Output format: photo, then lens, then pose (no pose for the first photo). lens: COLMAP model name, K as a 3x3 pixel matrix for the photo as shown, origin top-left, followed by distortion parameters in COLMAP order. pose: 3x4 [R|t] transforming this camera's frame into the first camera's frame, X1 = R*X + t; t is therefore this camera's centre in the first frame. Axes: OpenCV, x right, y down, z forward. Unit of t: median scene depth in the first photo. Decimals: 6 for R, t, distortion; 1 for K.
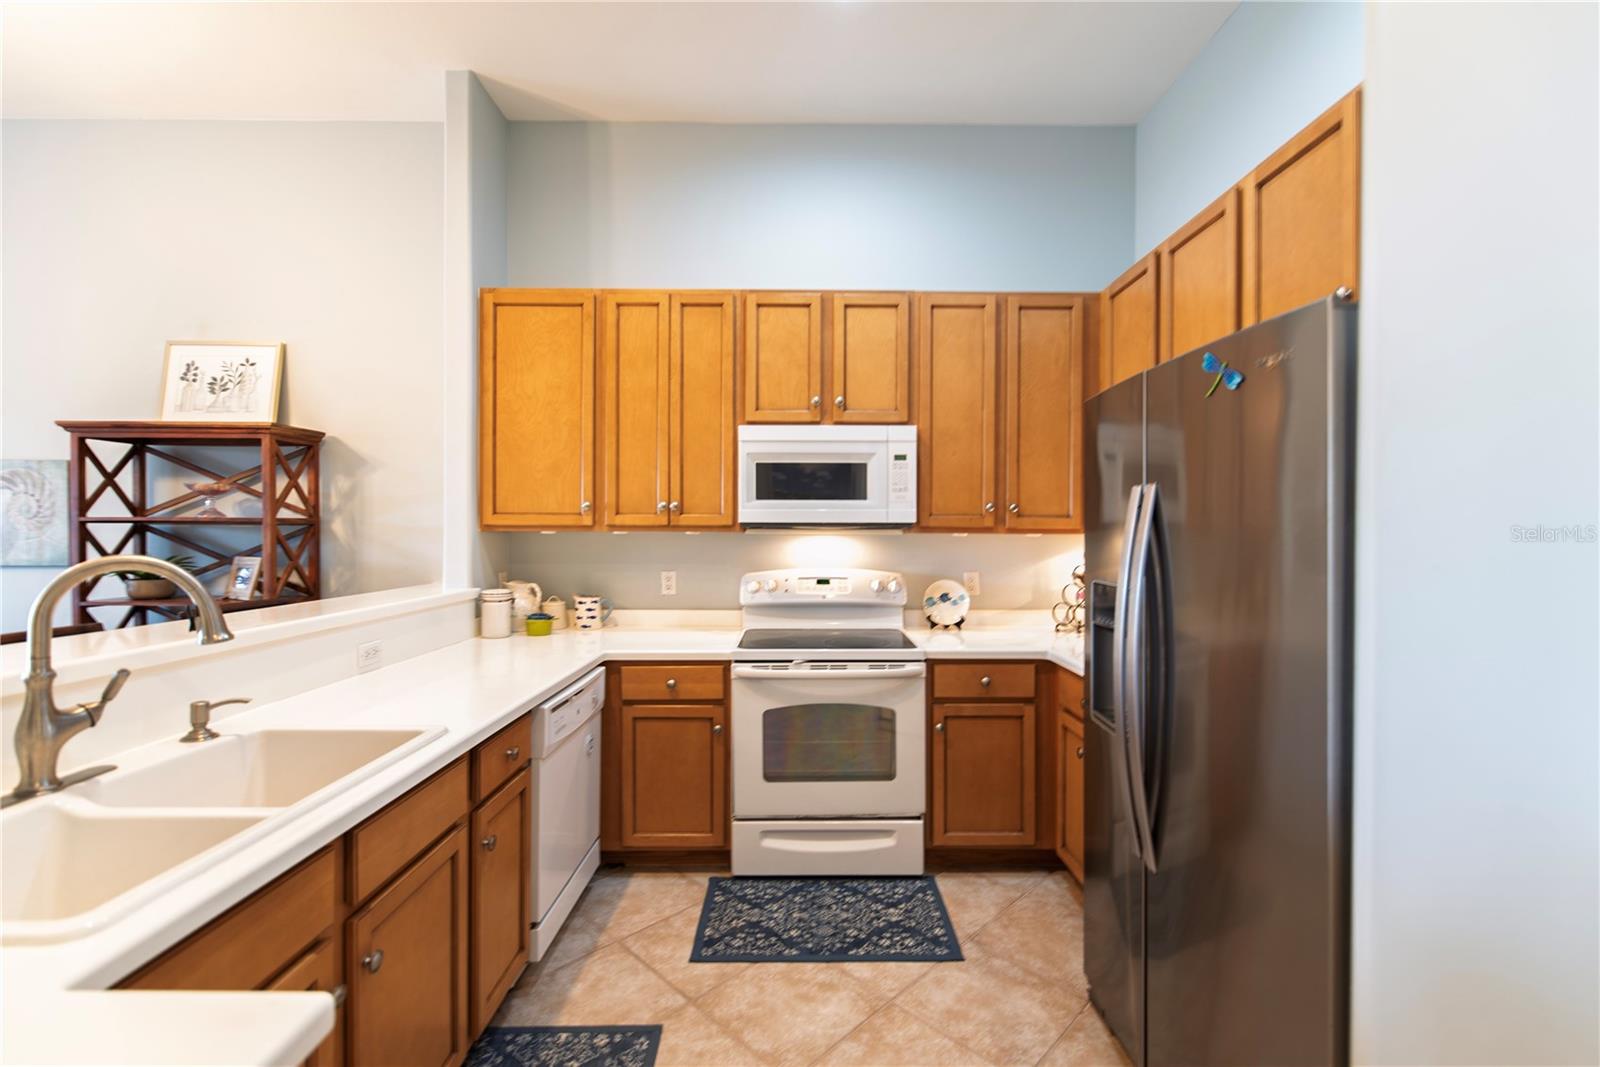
lens RADIAL K [[687.7, 0, 806.4], [0, 687.7, 537.6], [0, 0, 1]] dist [0.001968, 0.000806]
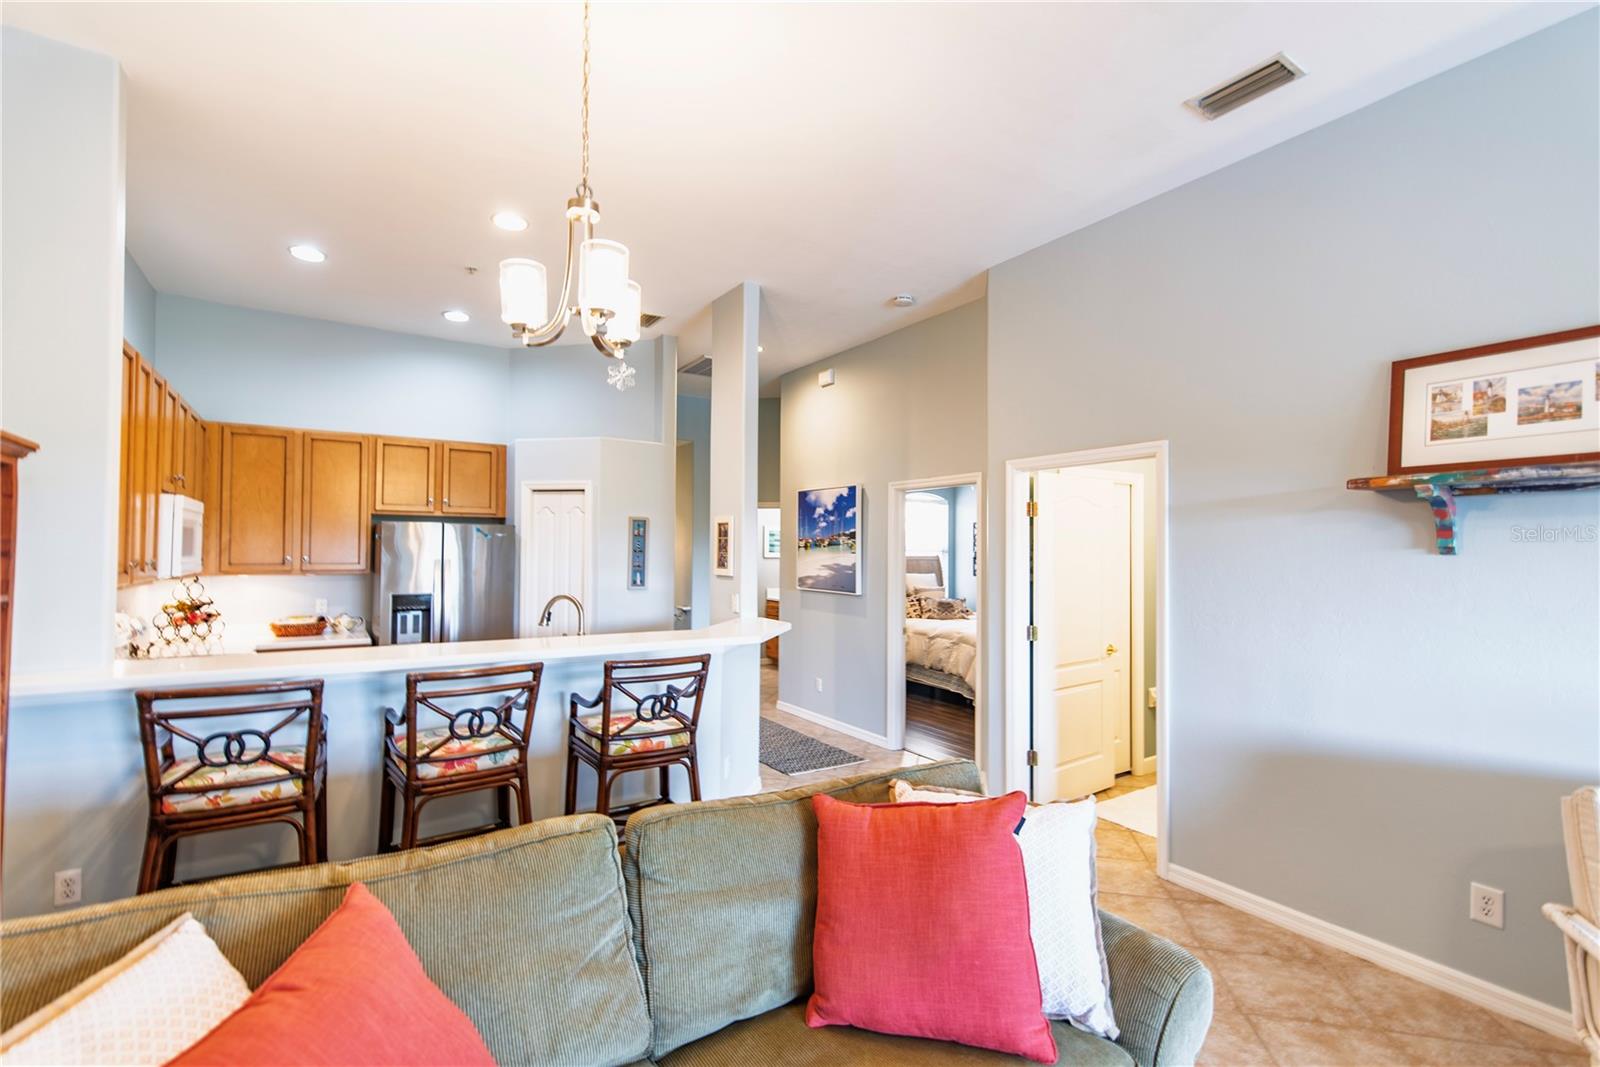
lens RADIAL K [[727.6, 0, 811.4], [0, 727.6, 537.3], [0, 0, 1]] dist [-0.003812, -0.000163]
pose [[-0.543466, 0.012299, 0.839341, -1.720539], [-0.001035, 0.999882, -0.015322, -0.069146], [-0.839431, -0.009195, -0.543389, 0.742596]]
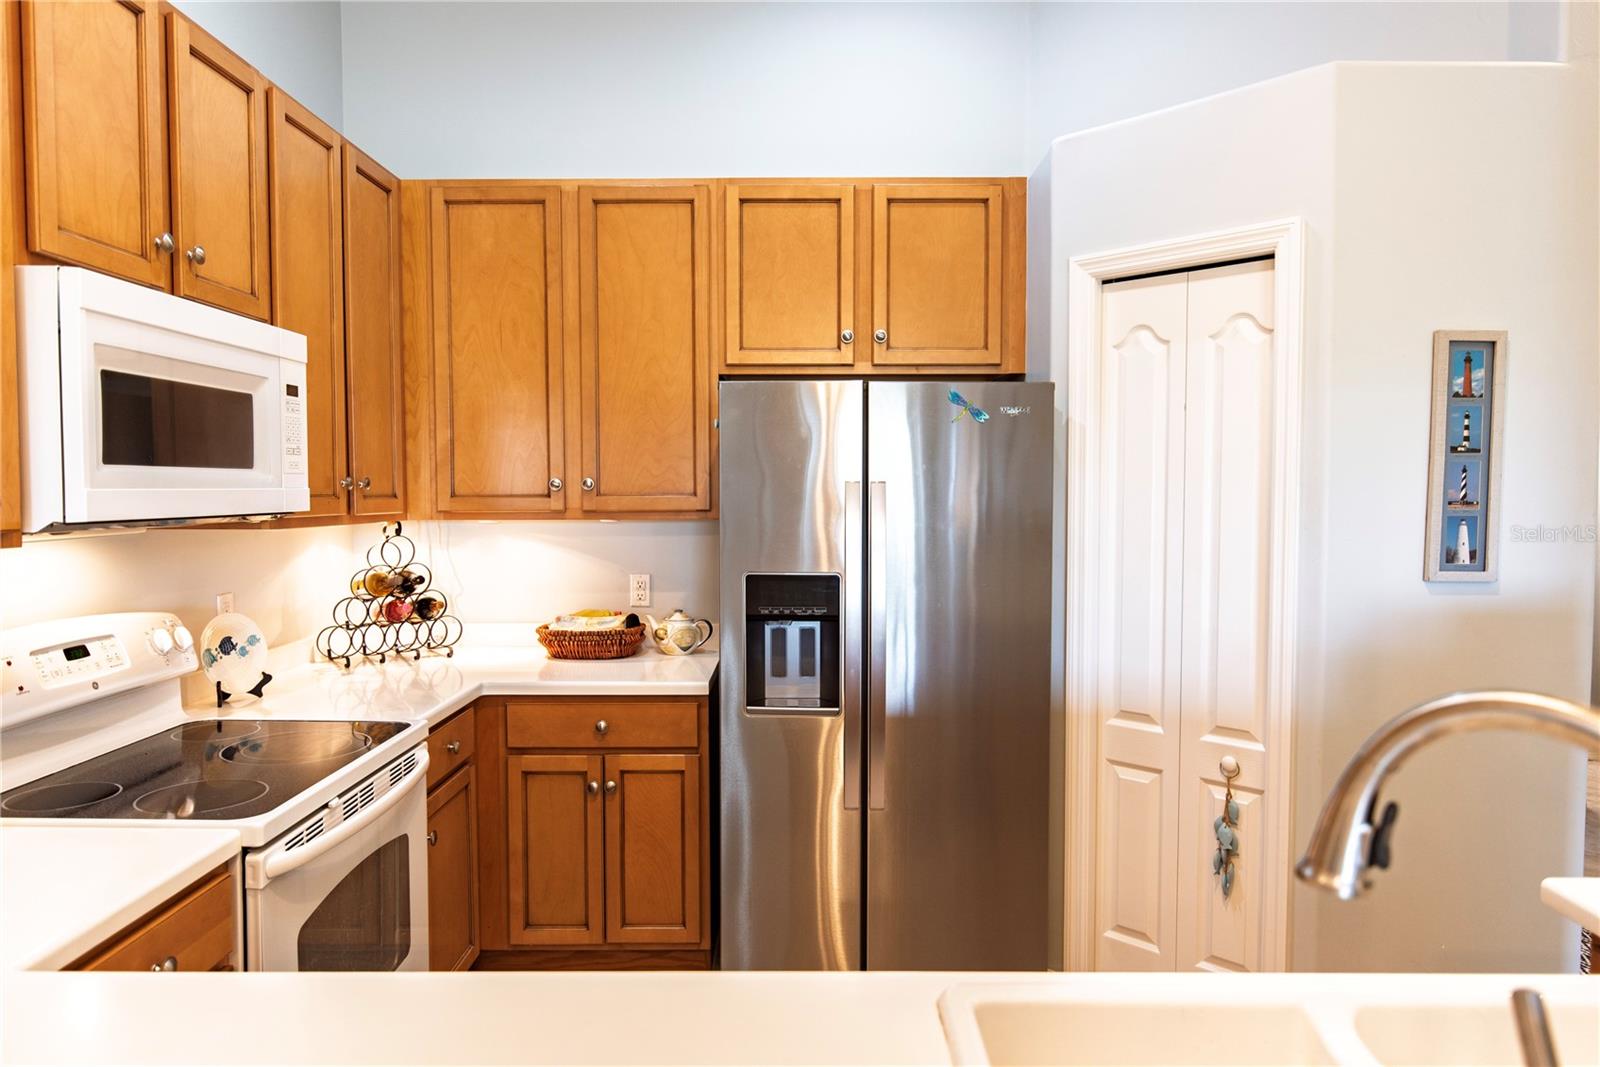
lens RADIAL K [[1012.1, 0, 804.0], [0, 1012.1, 533.5], [0, 0, 1]] dist [-0.005431, -0.001166]
pose [[0.012400, -0.047491, 0.998795, -0.636287], [0.008339, 0.998842, 0.047389, -0.038149], [-0.999888, 0.007741, 0.012781, 0.577441]]
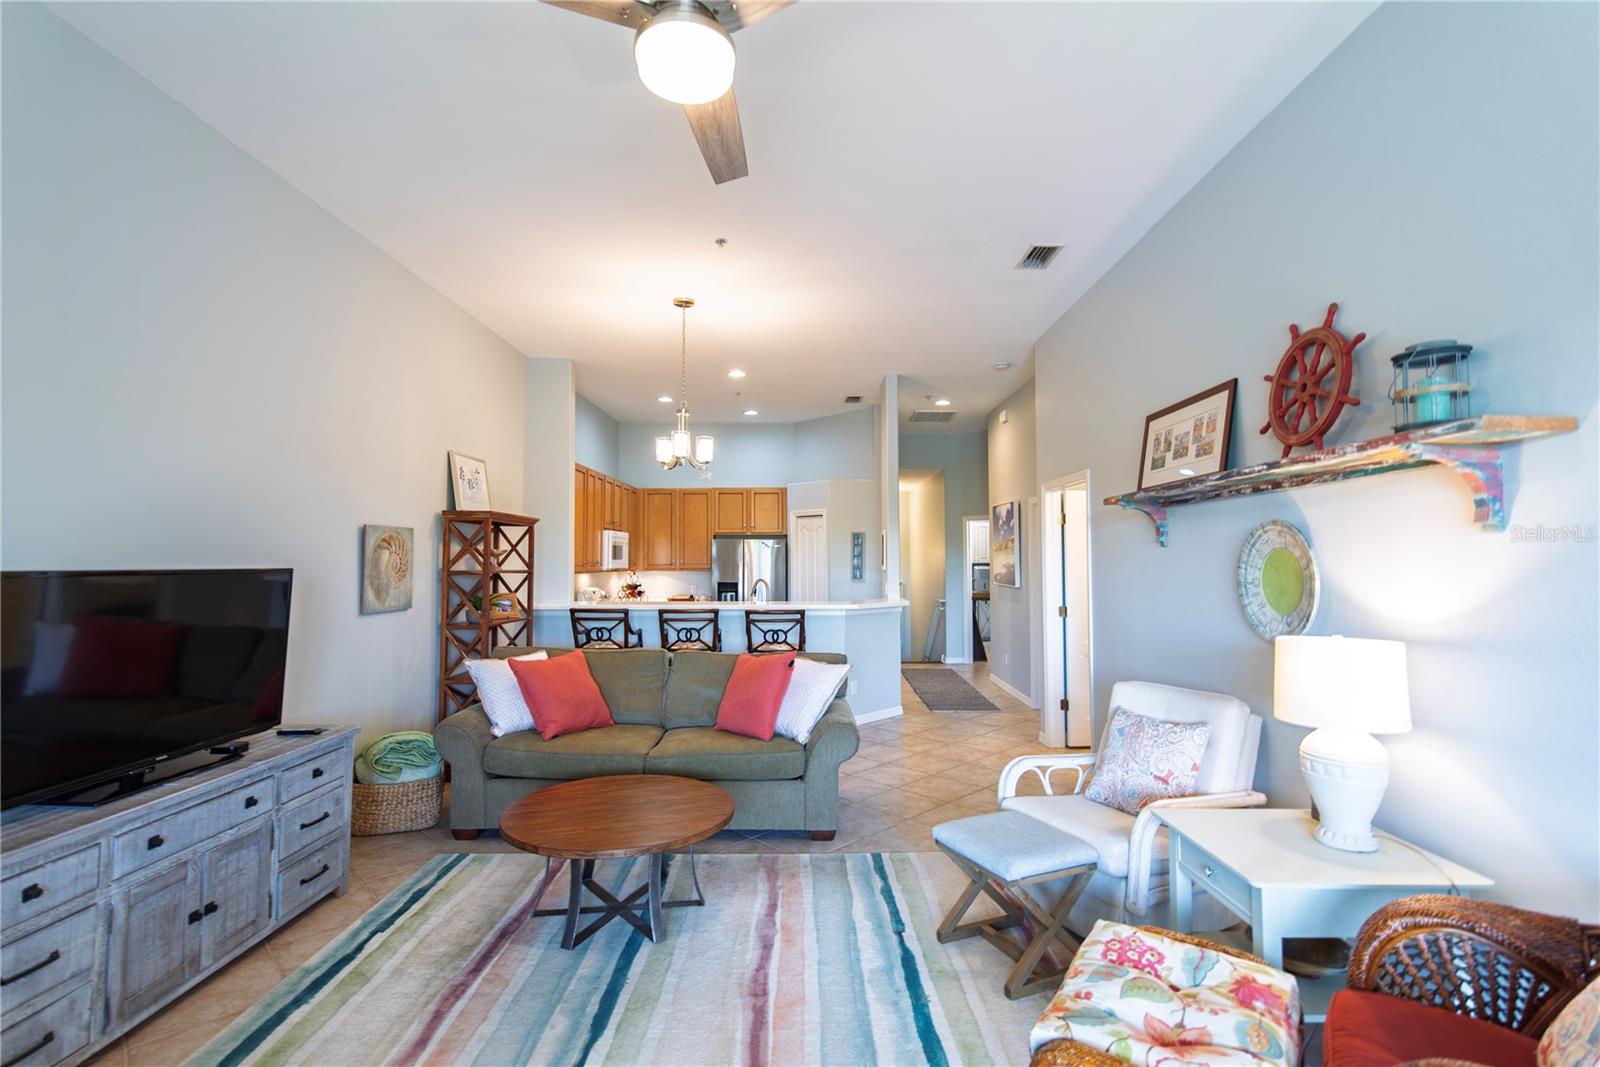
lens RADIAL K [[727.6, 0, 793.5], [0, 727.6, 531.3], [0, 0, 1]] dist [-0.003812, -0.000163]
pose [[0.022576, 0.037285, 0.999050, -2.682063], [0.010818, 0.999237, -0.037536, -0.050317], [-0.999687, 0.011655, 0.022156, 0.266179]]
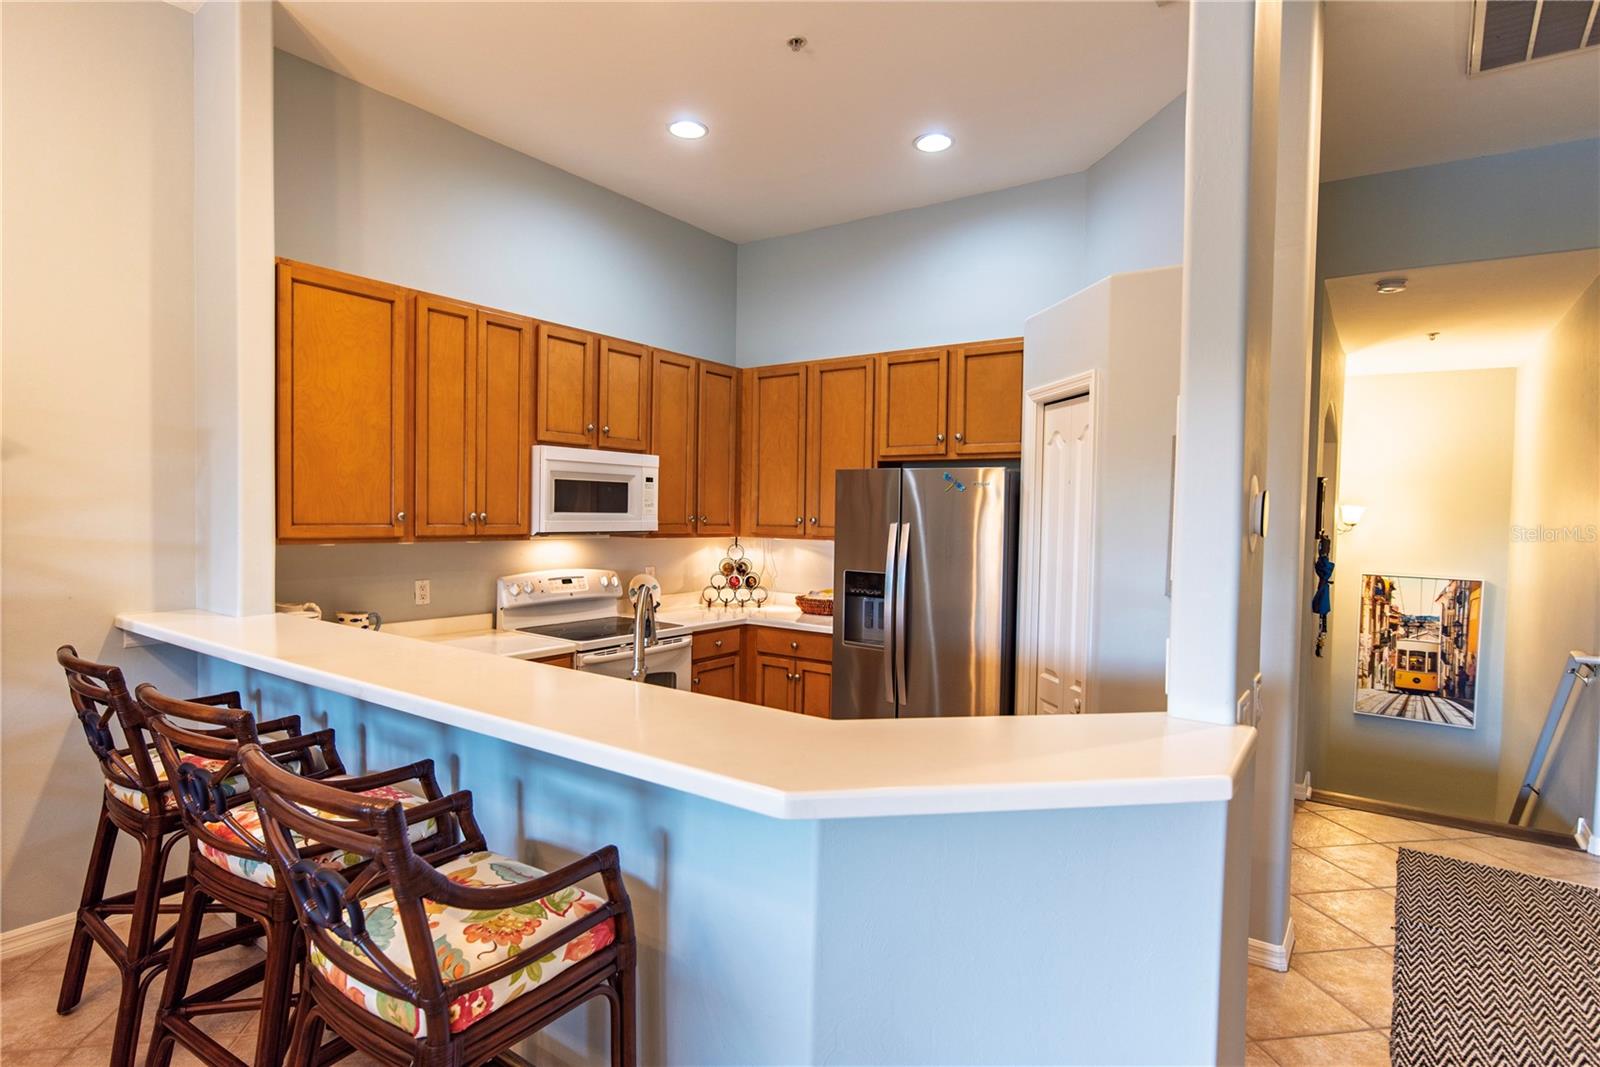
lens RADIAL K [[822.8, 0, 804.2], [0, 822.8, 546.4], [0, 0, 1]] dist [0.003063, 0.000045]
pose [[0.584221, -0.025595, 0.811191, -0.911190], [-0.010562, 0.999178, 0.039133, -0.054760], [-0.811526, -0.031431, 0.583470, -0.120102]]
